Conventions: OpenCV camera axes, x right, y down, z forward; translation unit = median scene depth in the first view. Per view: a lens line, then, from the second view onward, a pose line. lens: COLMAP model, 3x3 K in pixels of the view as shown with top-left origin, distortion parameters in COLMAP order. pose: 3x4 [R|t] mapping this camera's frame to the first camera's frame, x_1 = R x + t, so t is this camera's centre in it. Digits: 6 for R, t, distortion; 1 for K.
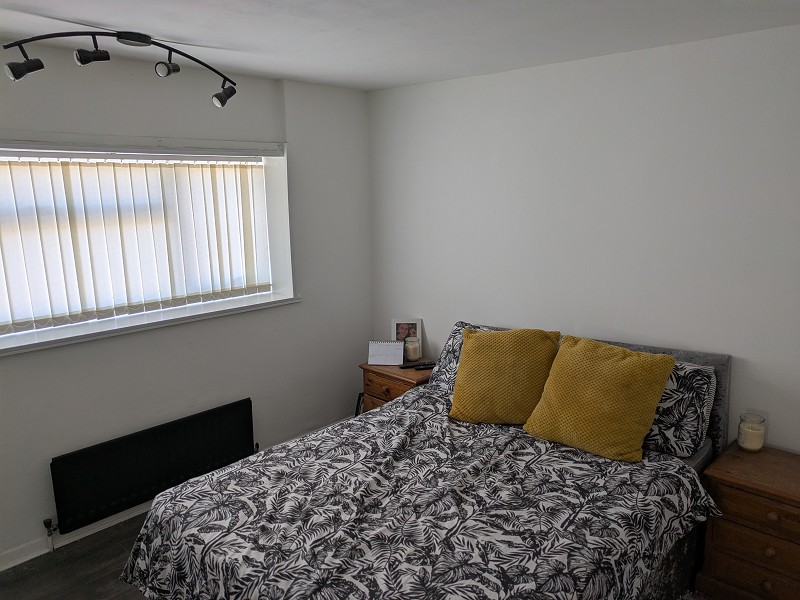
lens RADIAL K [[588.0, 0, 401.5], [0, 588.0, 289.1], [0, 0, 1]] dist [0.043783, -0.052934]
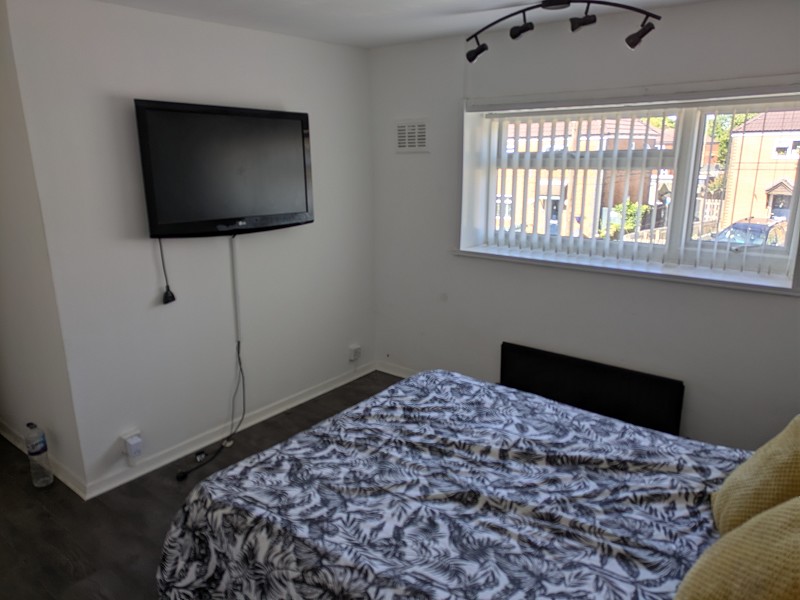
lens RADIAL K [[588.0, 0, 401.5], [0, 588.0, 289.1], [0, 0, 1]] dist [0.043783, -0.052934]
pose [[0.062306, 0.240525, -0.968641, 0.833640], [-0.163624, 0.959857, 0.227819, -0.121958], [0.984553, 0.144298, 0.099161, 0.752335]]
